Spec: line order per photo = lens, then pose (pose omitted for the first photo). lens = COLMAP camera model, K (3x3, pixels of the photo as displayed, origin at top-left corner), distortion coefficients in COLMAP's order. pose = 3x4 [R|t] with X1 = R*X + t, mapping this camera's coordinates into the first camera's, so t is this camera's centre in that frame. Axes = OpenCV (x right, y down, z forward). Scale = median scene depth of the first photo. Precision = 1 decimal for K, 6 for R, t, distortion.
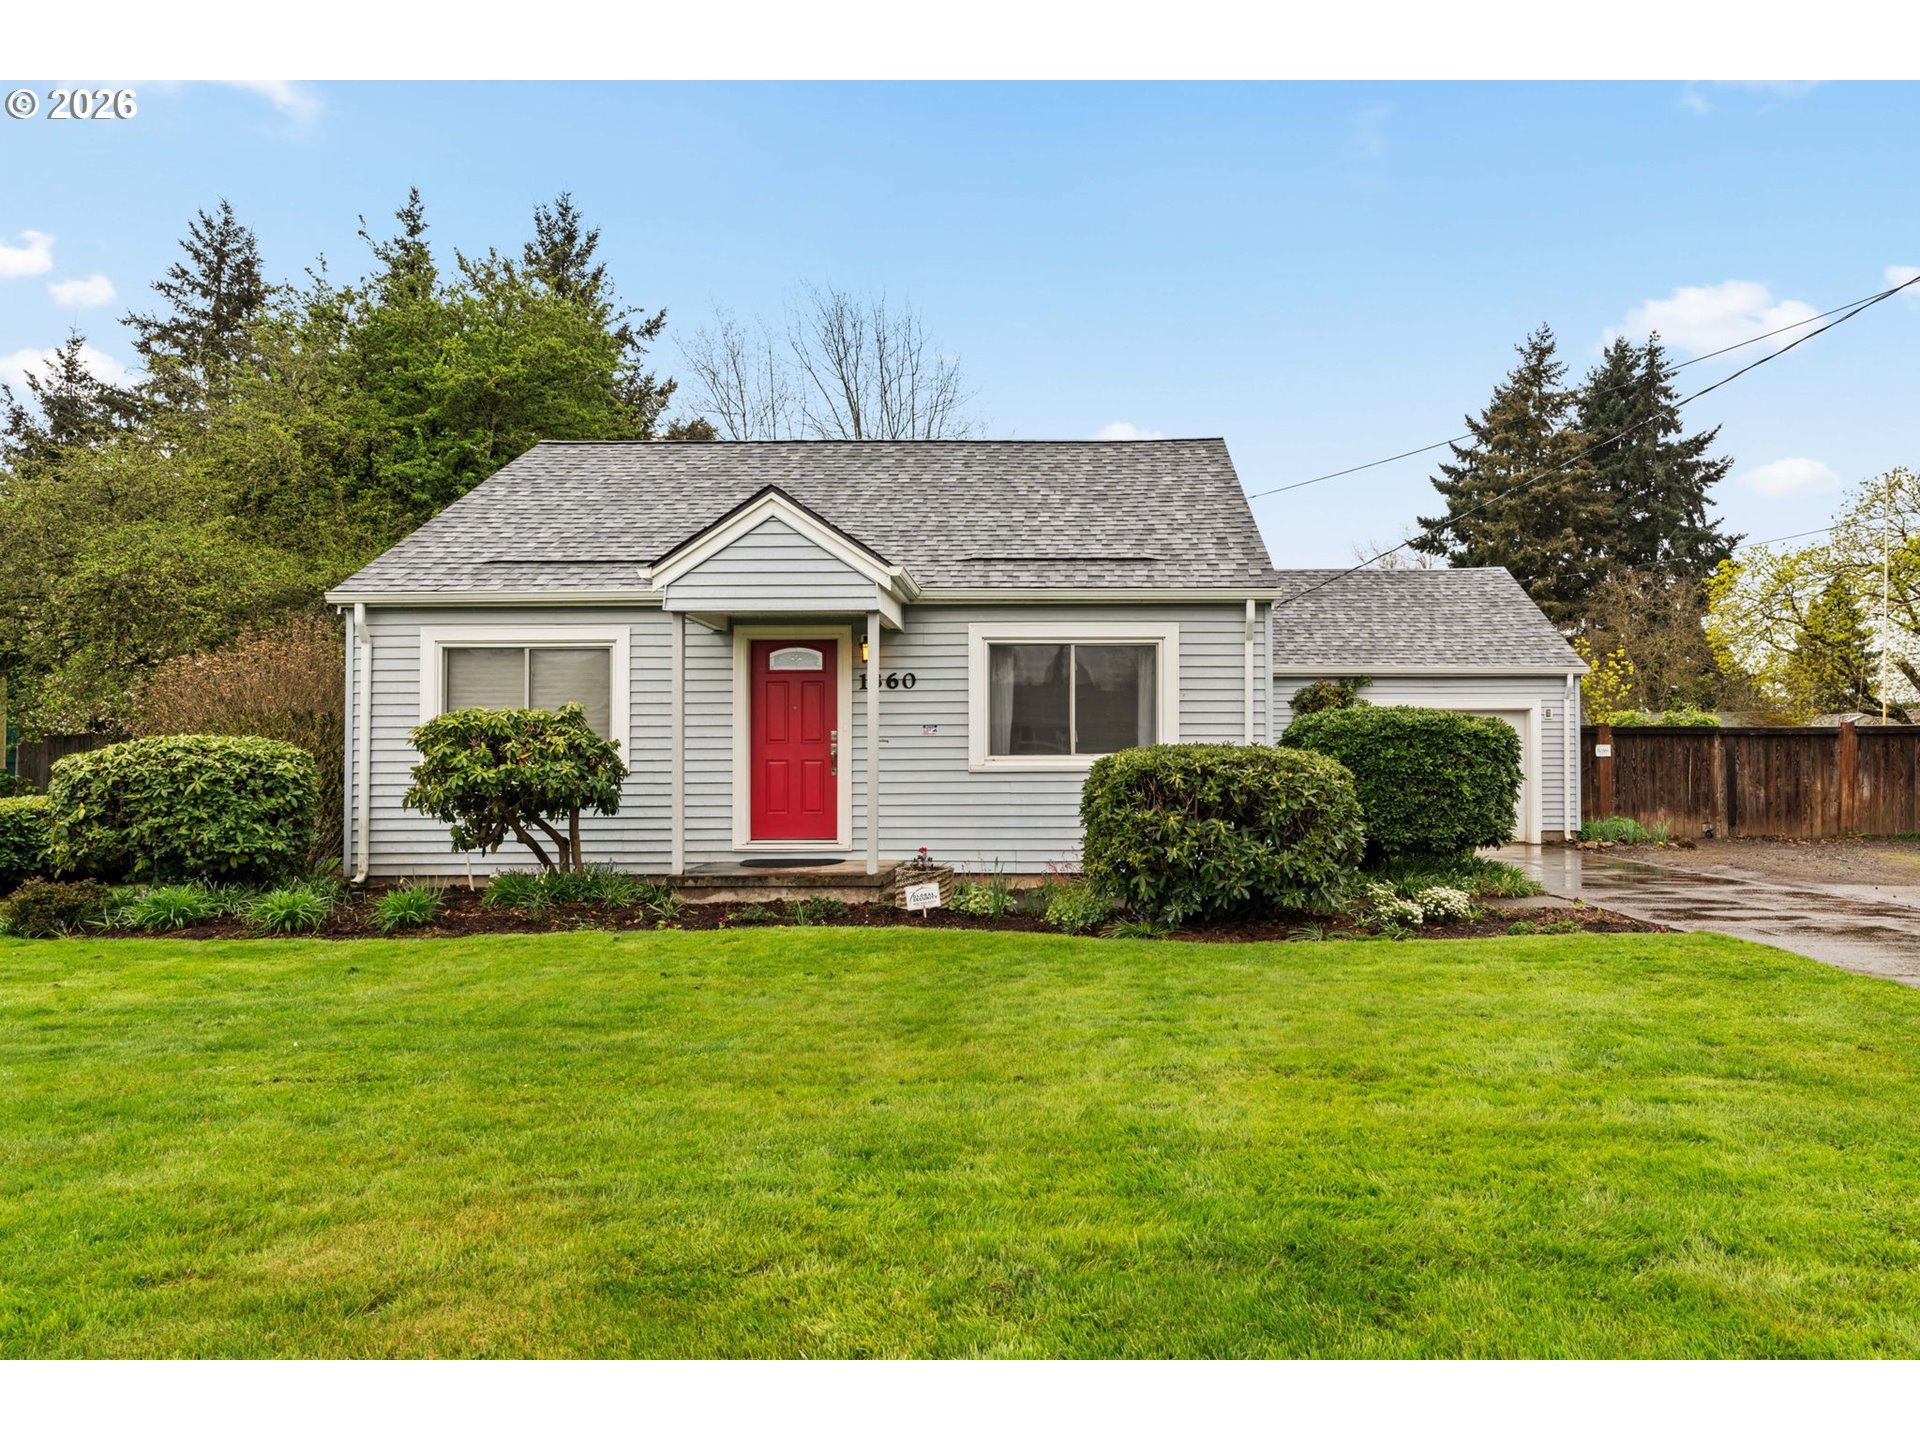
lens RADIAL K [[1082.5, 0, 1075.8], [0, 1082.5, 758.6], [0, 0, 1]] dist [-0.007921, 0.002494]
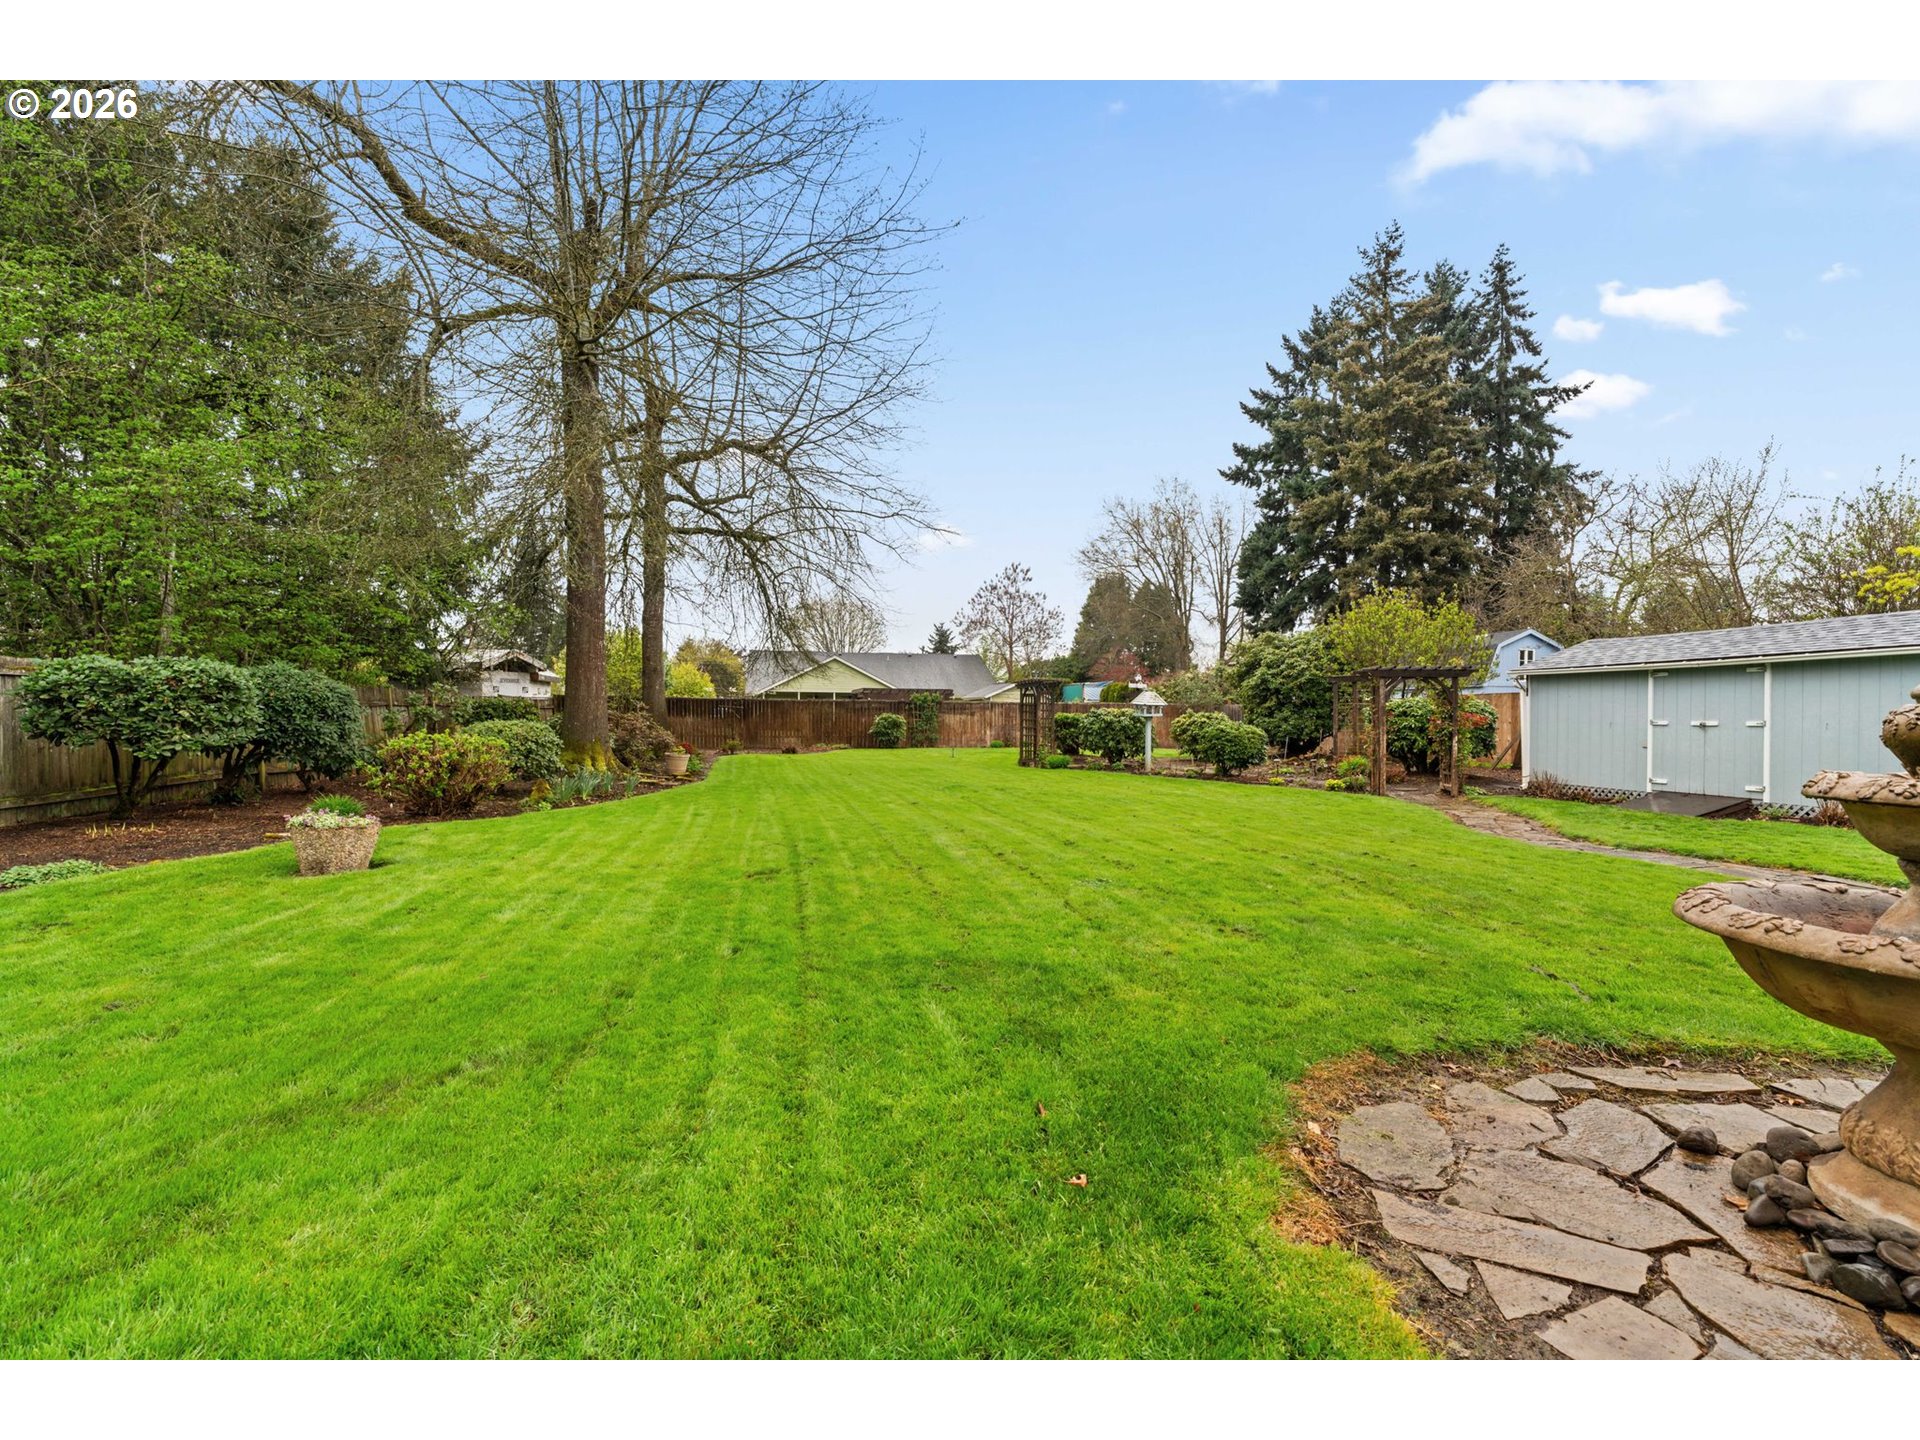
lens RADIAL K [[882.4, 0, 953.9], [0, 882.4, 712.5], [0, 0, 1]] dist [-0.009595, 0.003173]
pose [[0.977550, 0.006610, 0.210599, -0.235180], [-0.006081, 0.999977, -0.003158, 0.009087], [-0.210615, 0.001806, 0.977567, 1.297931]]
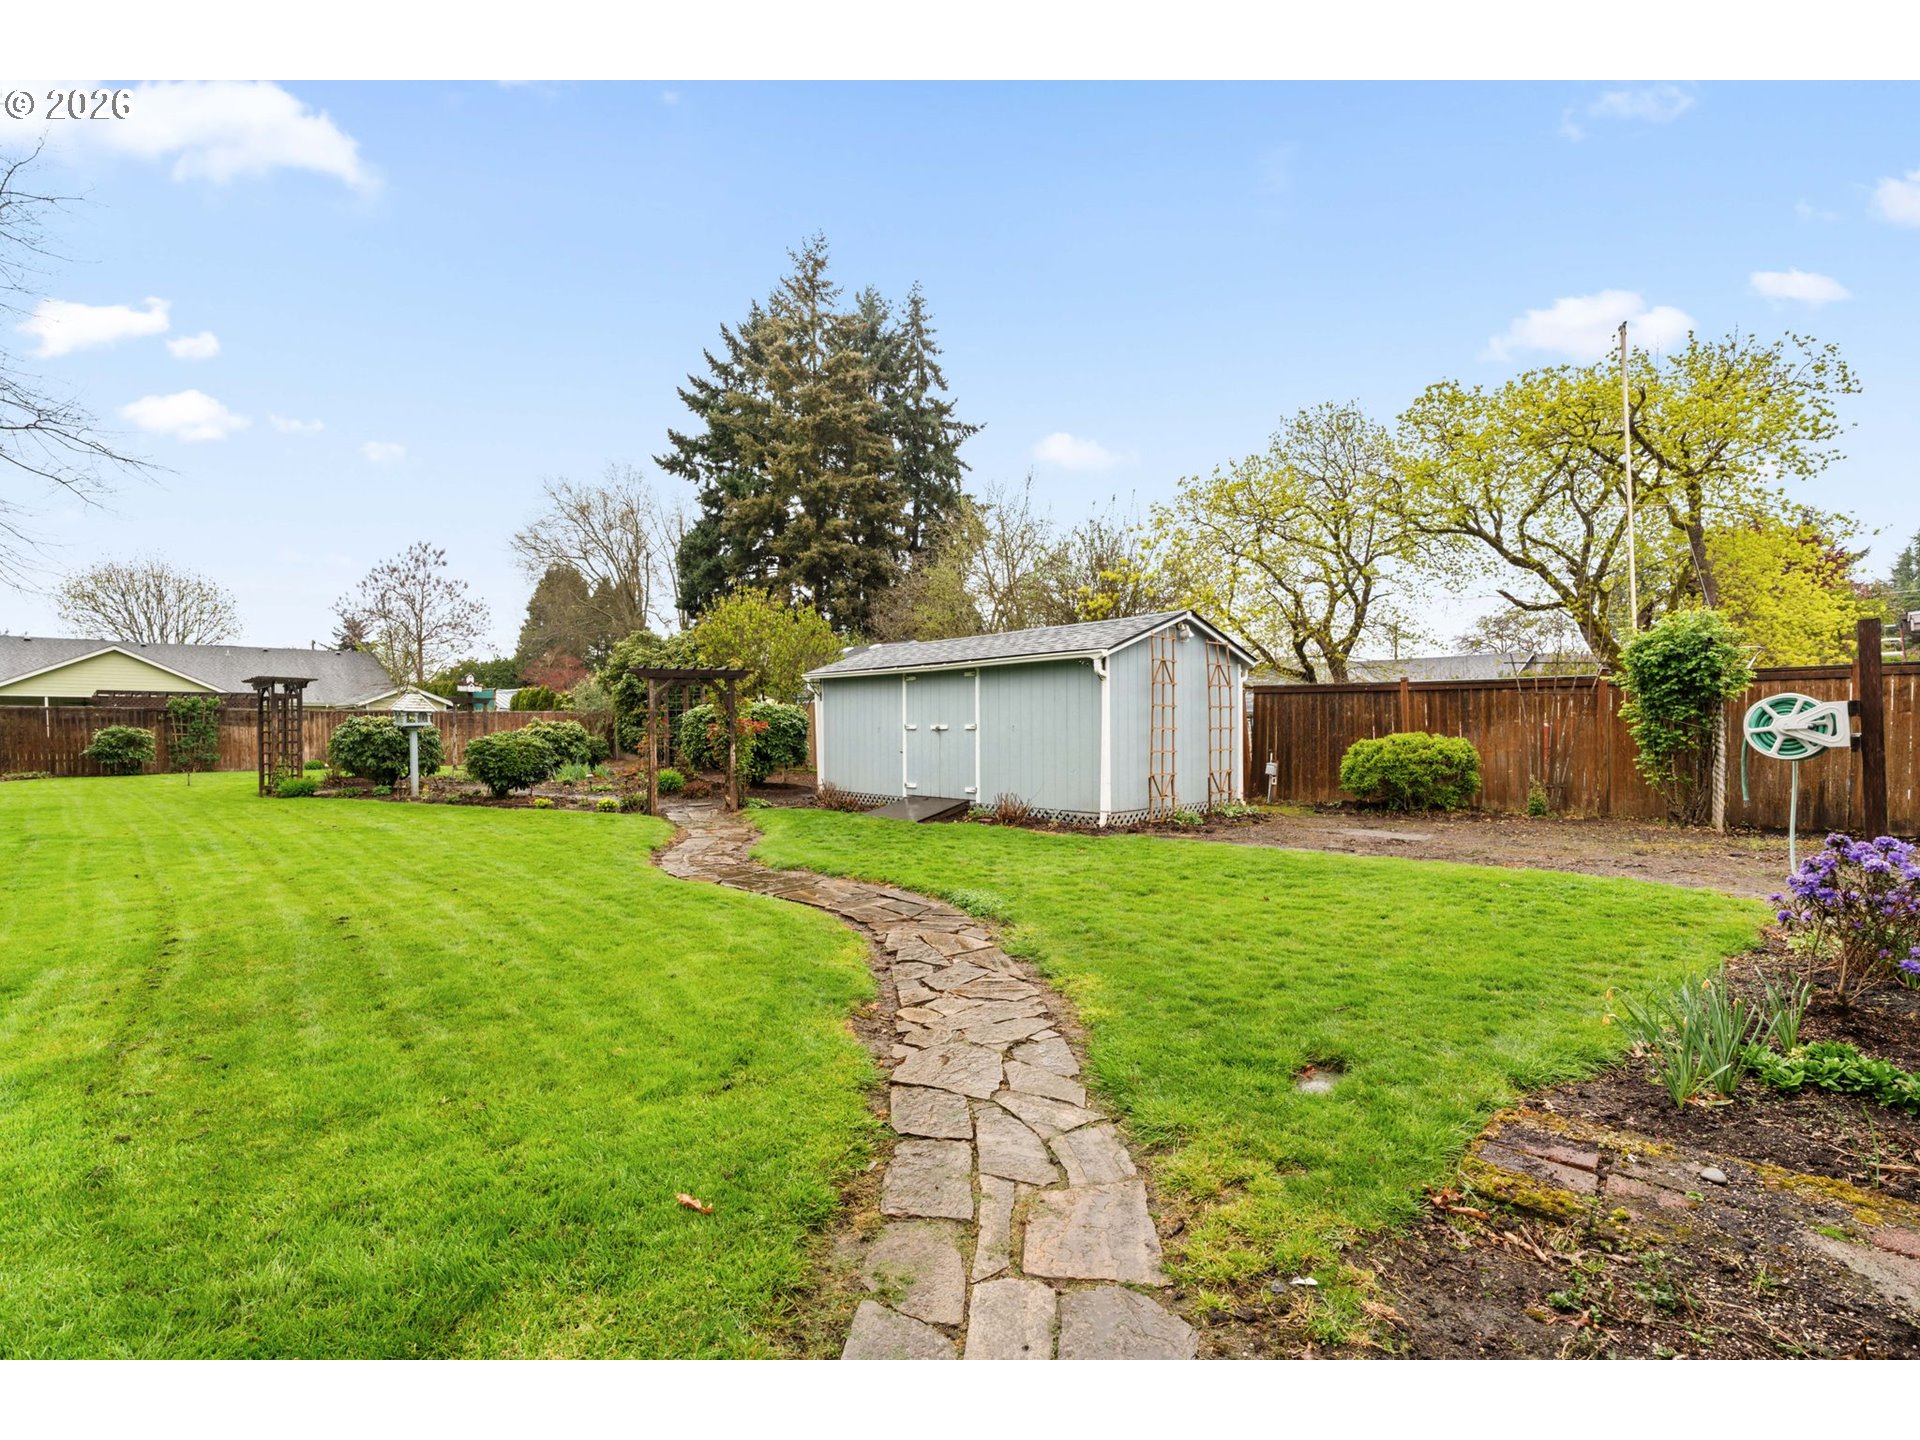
lens RADIAL K [[900.4, 0, 968.6], [0, 900.4, 747.6], [0, 0, 1]] dist [-0.014471, 0.001061]
pose [[0.721400, -0.020847, 0.692205, 0.008520], [0.004552, 0.999668, 0.025362, 0.010023], [-0.692504, -0.015146, 0.721255, 1.315531]]
